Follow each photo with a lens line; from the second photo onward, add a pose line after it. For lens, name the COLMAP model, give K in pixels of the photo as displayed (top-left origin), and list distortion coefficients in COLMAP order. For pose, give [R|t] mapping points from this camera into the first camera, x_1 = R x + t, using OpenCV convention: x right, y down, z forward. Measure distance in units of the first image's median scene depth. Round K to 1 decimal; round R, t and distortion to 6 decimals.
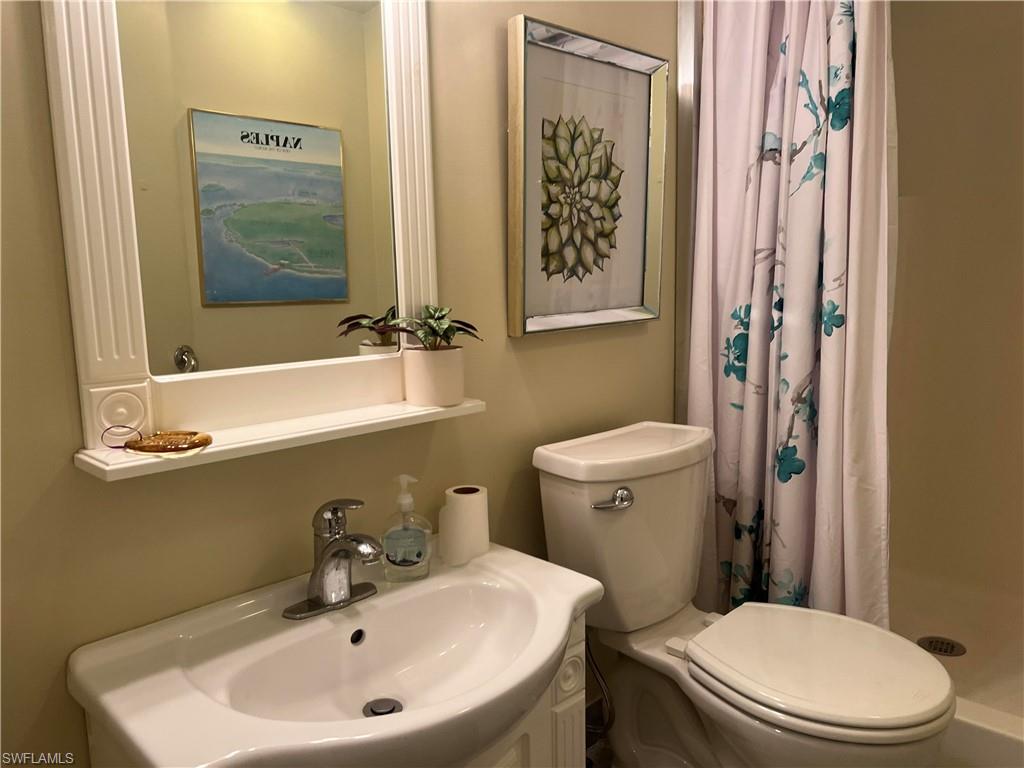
lens RADIAL K [[772.0, 0, 516.7], [0, 772.0, 388.0], [0, 0, 1]] dist [0.056293, -0.058928]
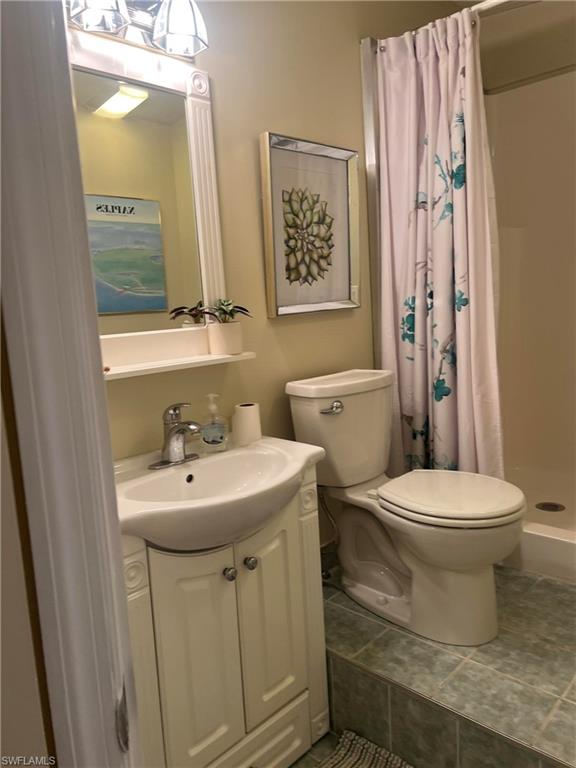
lens RADIAL K [[579.0, 0, 284.4], [0, 579.0, 378.9], [0, 0, 1]] dist [0.056293, -0.058928]
pose [[0.999091, -0.042352, -0.004894, 0.024208], [0.042291, 0.999034, -0.011939, 0.079170], [0.005395, 0.011721, 0.999917, -0.261030]]
